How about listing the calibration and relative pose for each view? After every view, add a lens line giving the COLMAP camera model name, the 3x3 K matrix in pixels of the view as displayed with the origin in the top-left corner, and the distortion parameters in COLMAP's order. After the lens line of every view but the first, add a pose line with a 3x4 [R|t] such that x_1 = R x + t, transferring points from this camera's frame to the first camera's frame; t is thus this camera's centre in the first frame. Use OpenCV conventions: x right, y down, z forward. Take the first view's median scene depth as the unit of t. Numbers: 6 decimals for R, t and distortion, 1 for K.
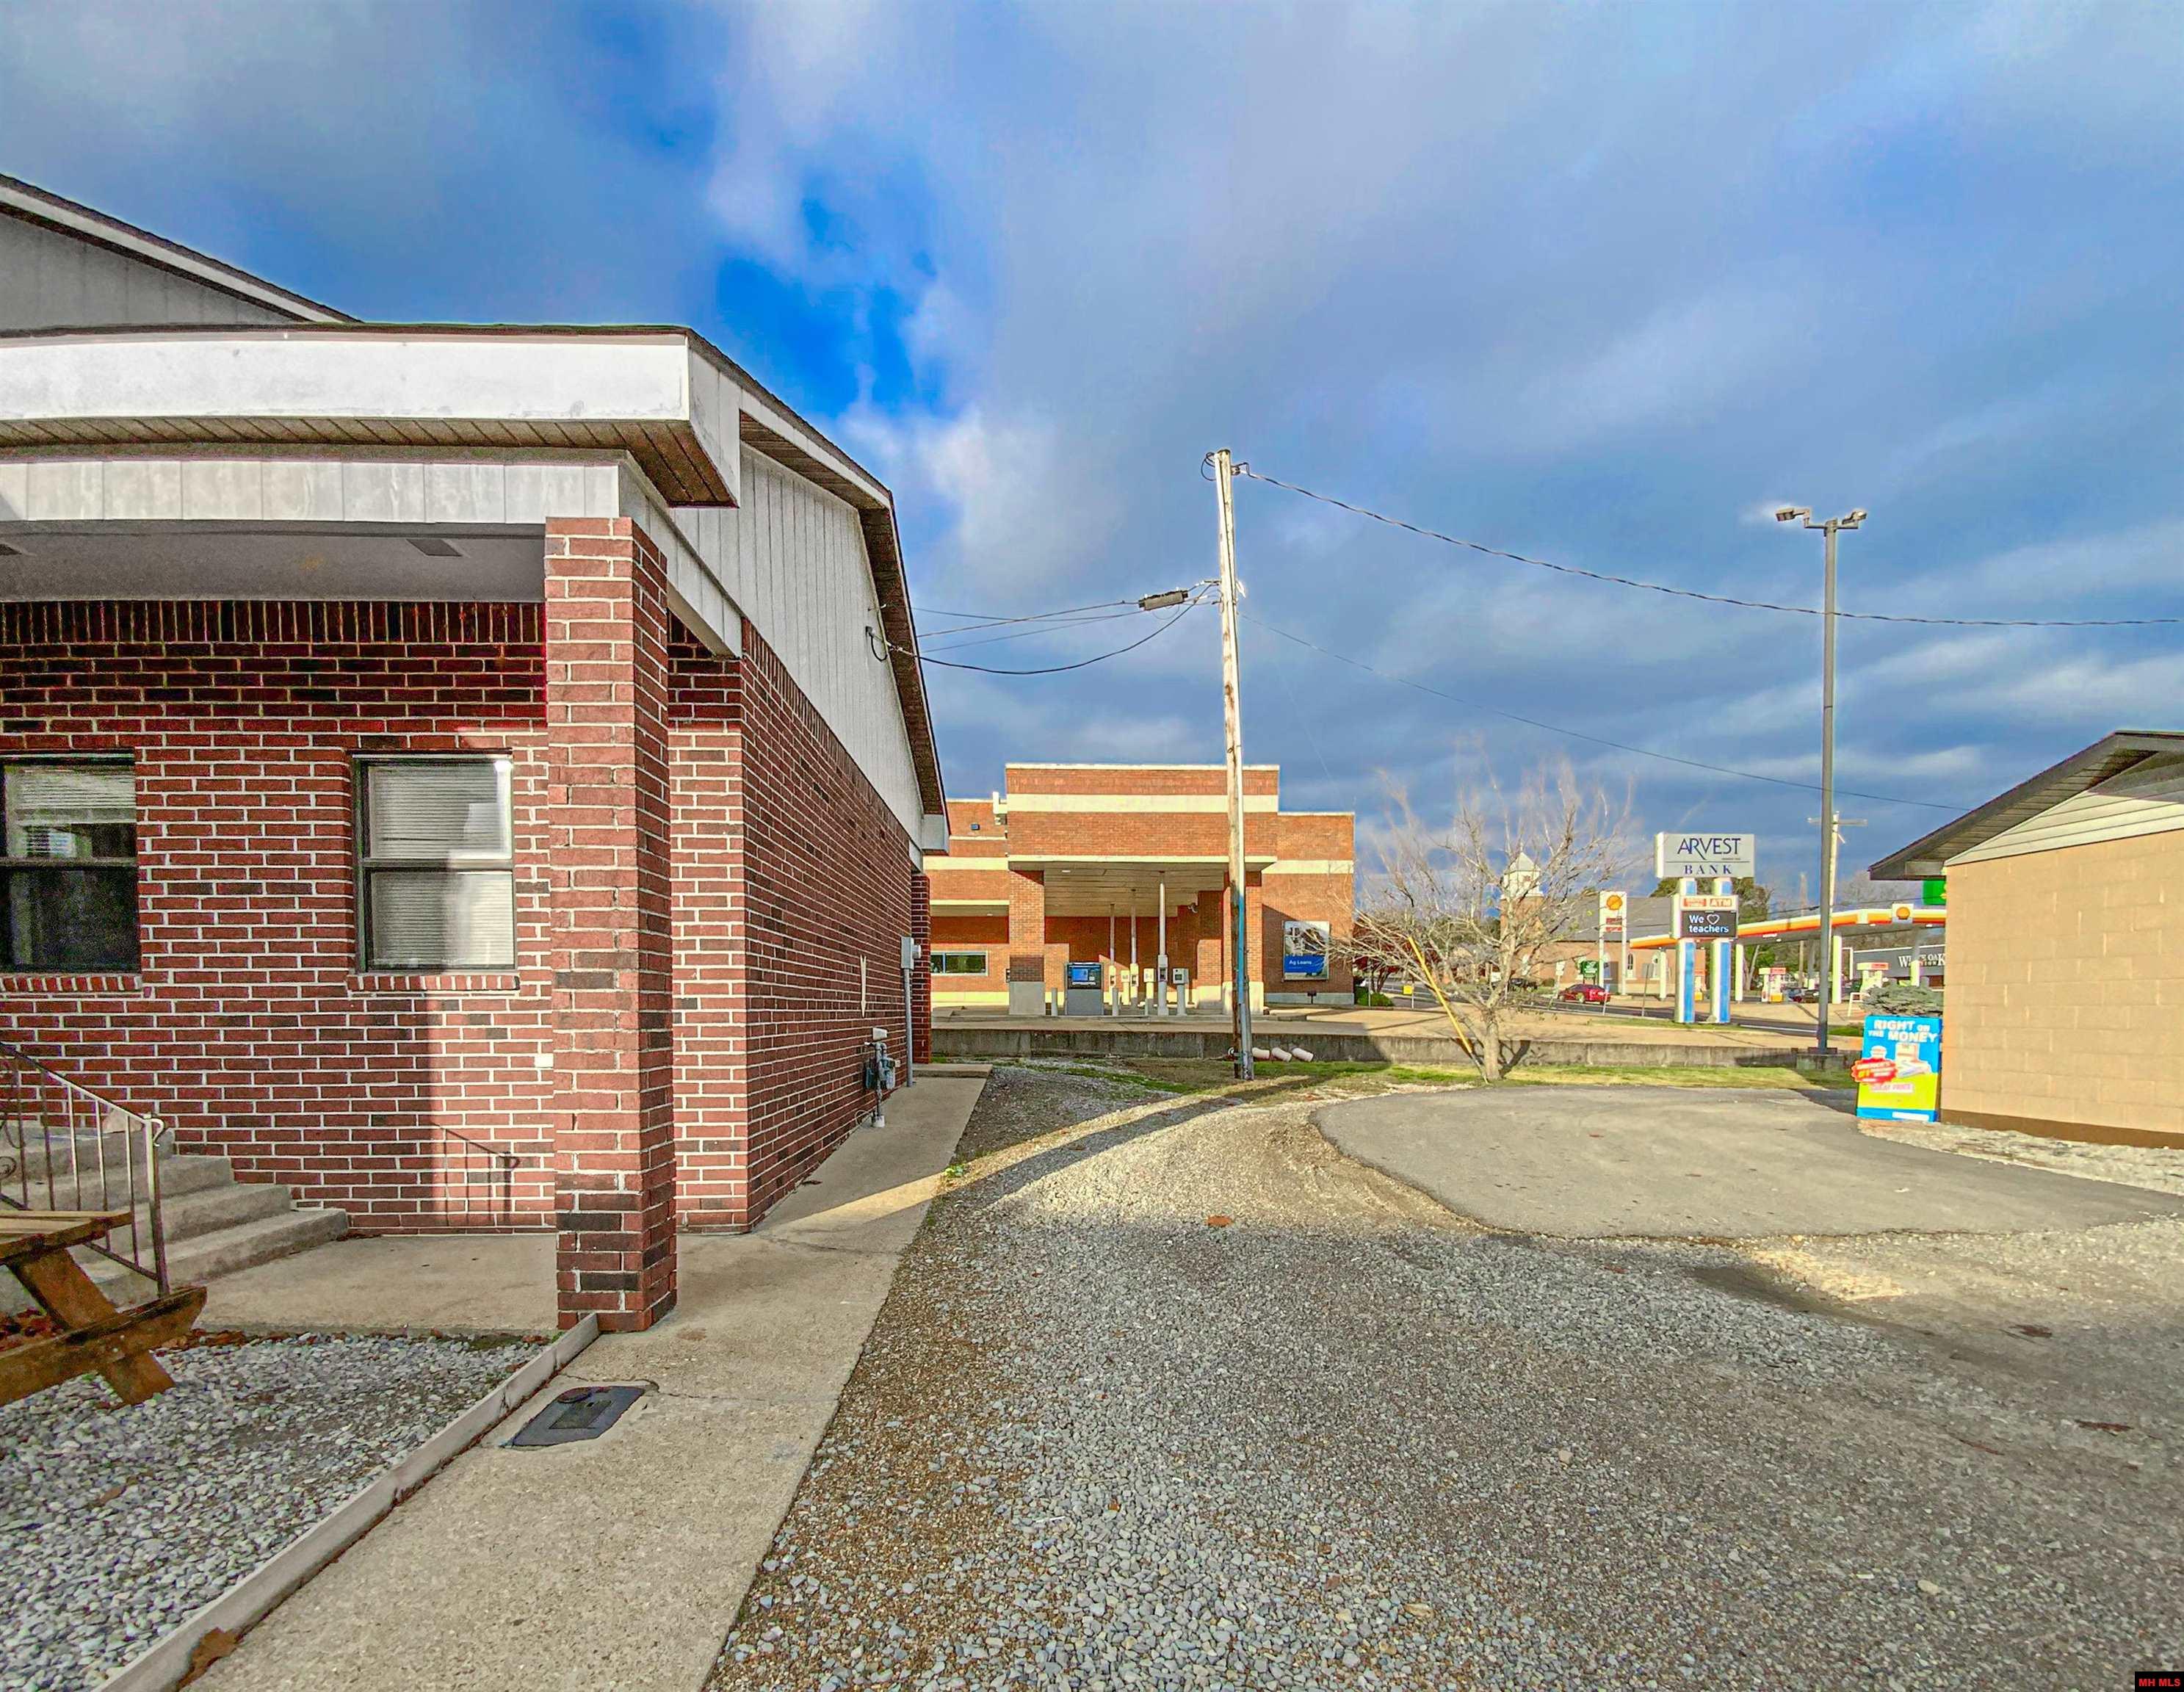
lens RADIAL K [[922.5, 0, 1086.1], [0, 922.5, 1024.4], [0, 0, 1]] dist [0.012465, 0.000457]
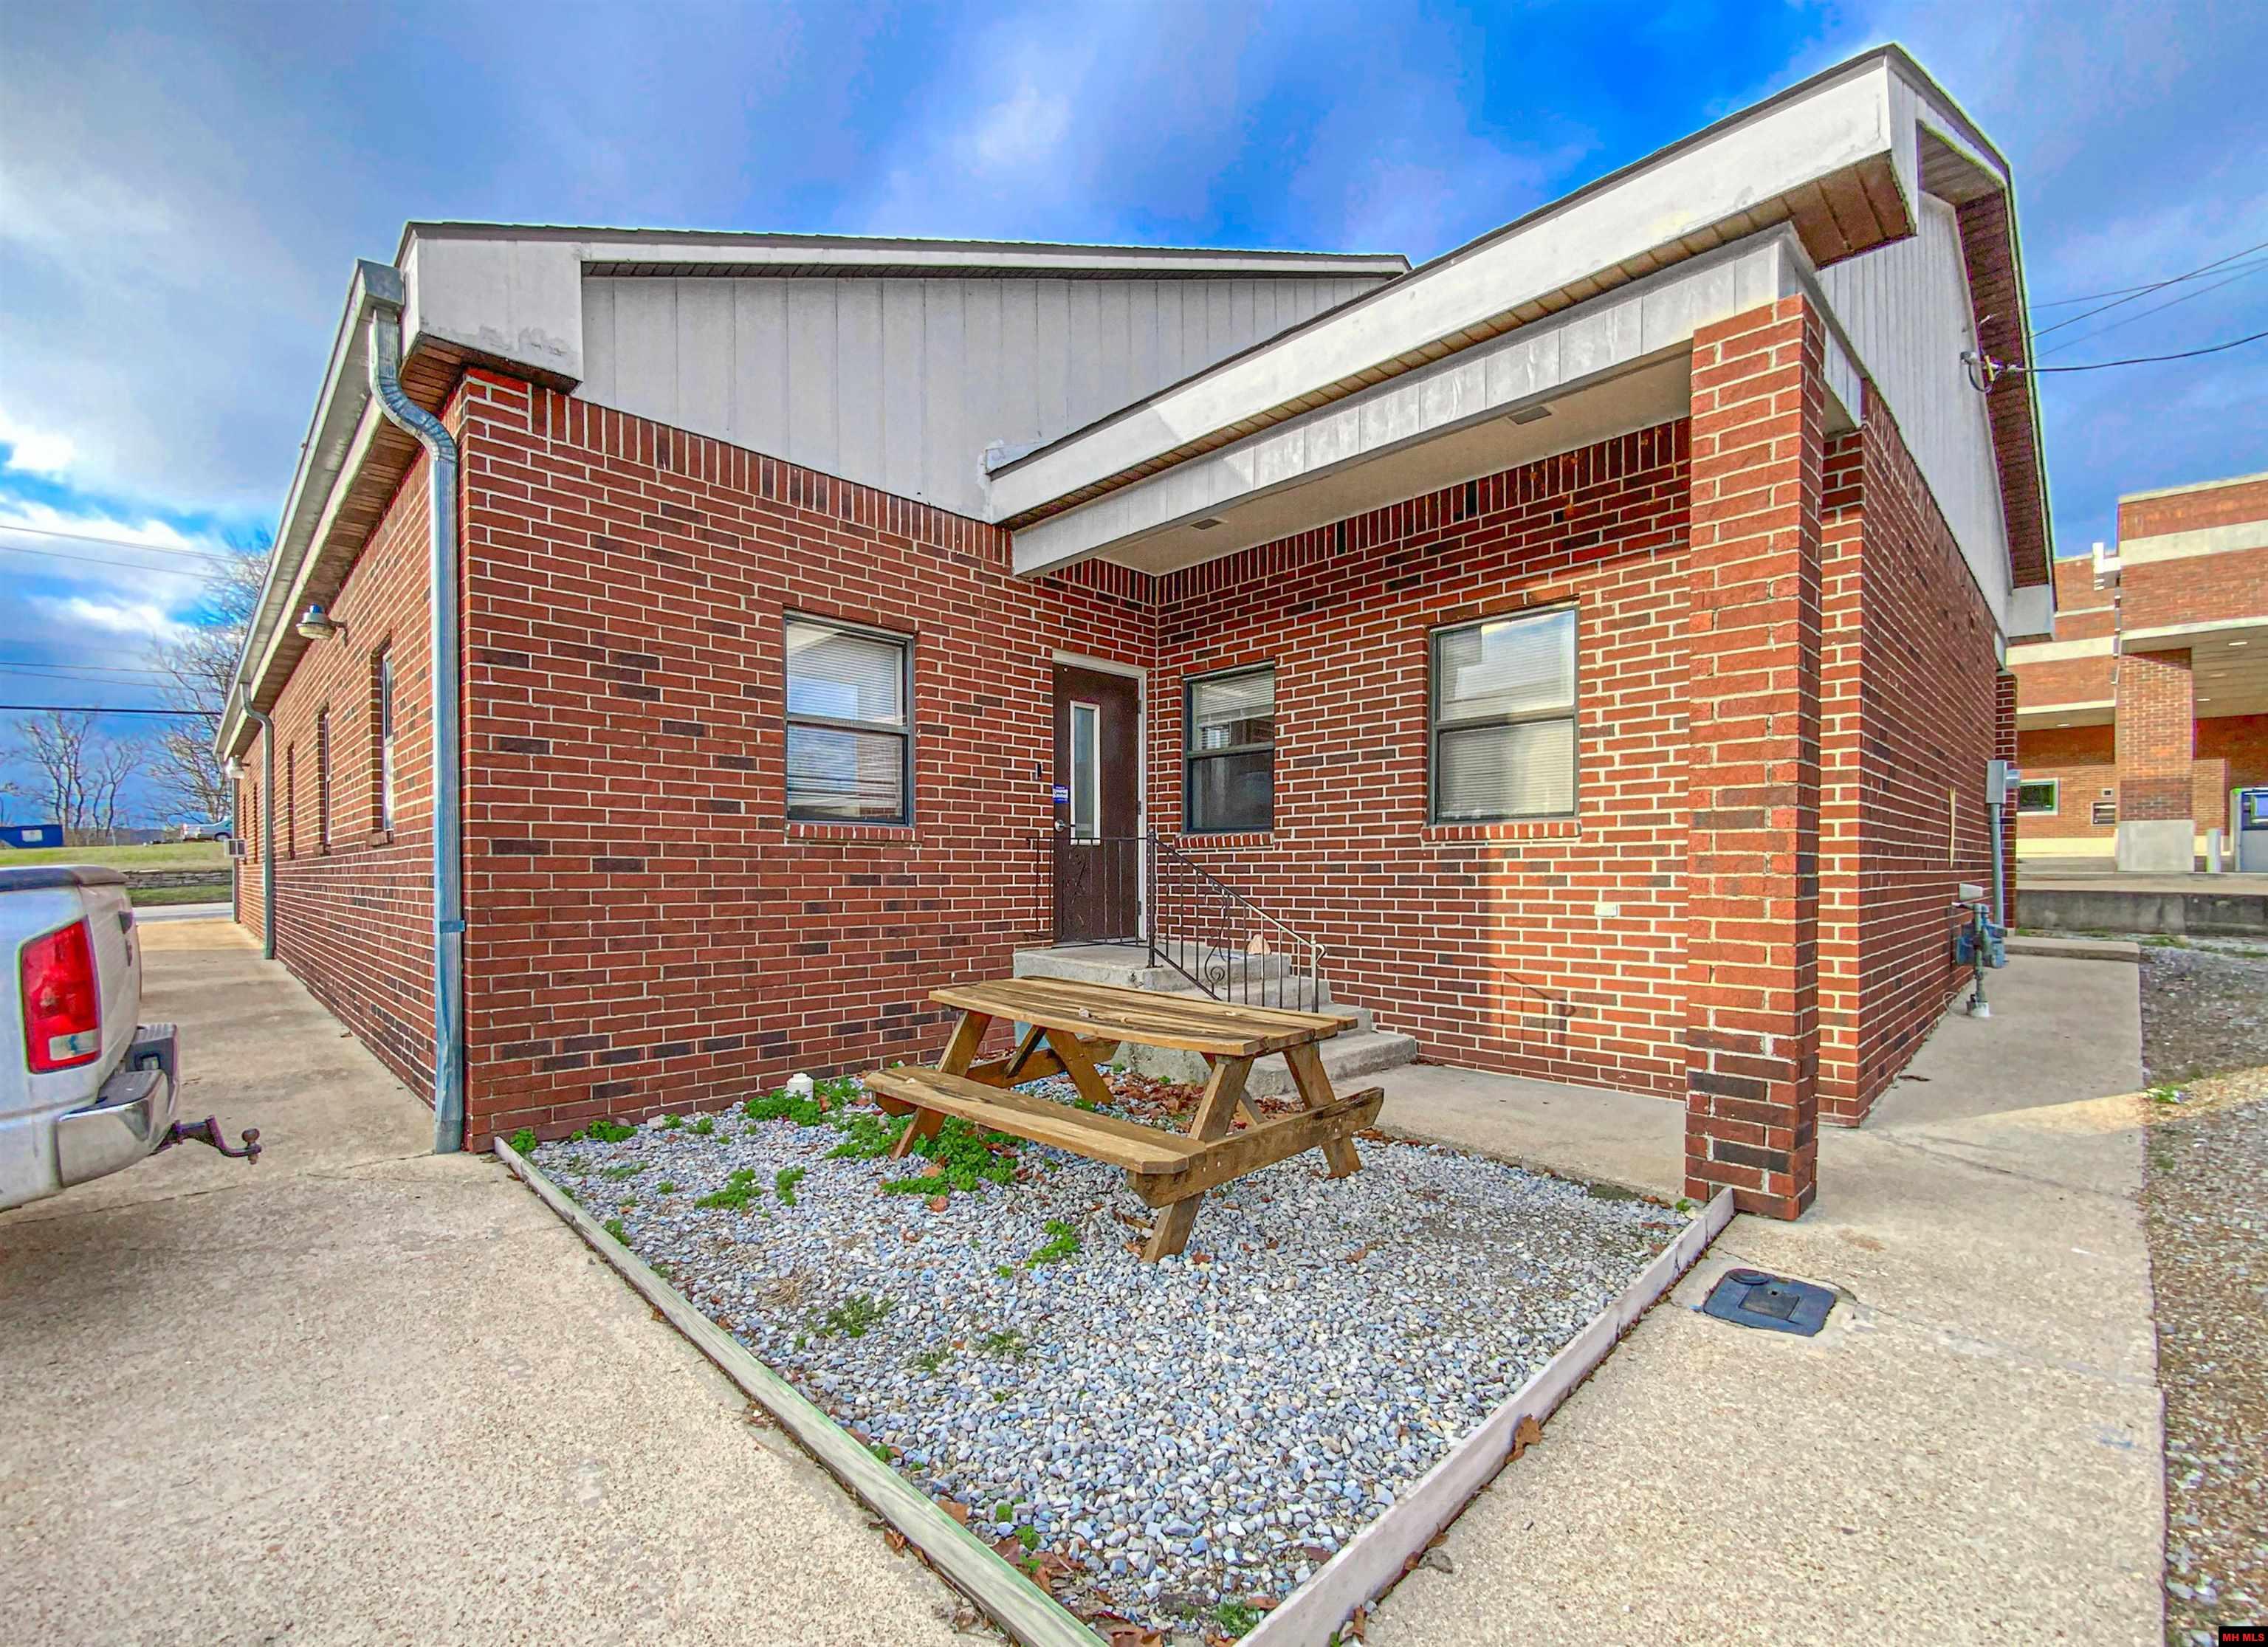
lens RADIAL K [[995.8, 0, 1139.7], [0, 995.8, 862.9], [0, 0, 1]] dist [0.015682, -0.009508]
pose [[0.679750, -0.002238, -0.733440, -0.146984], [-0.011603, 0.999837, -0.013804, 0.010584], [0.733352, 0.017893, 0.679614, -0.065404]]
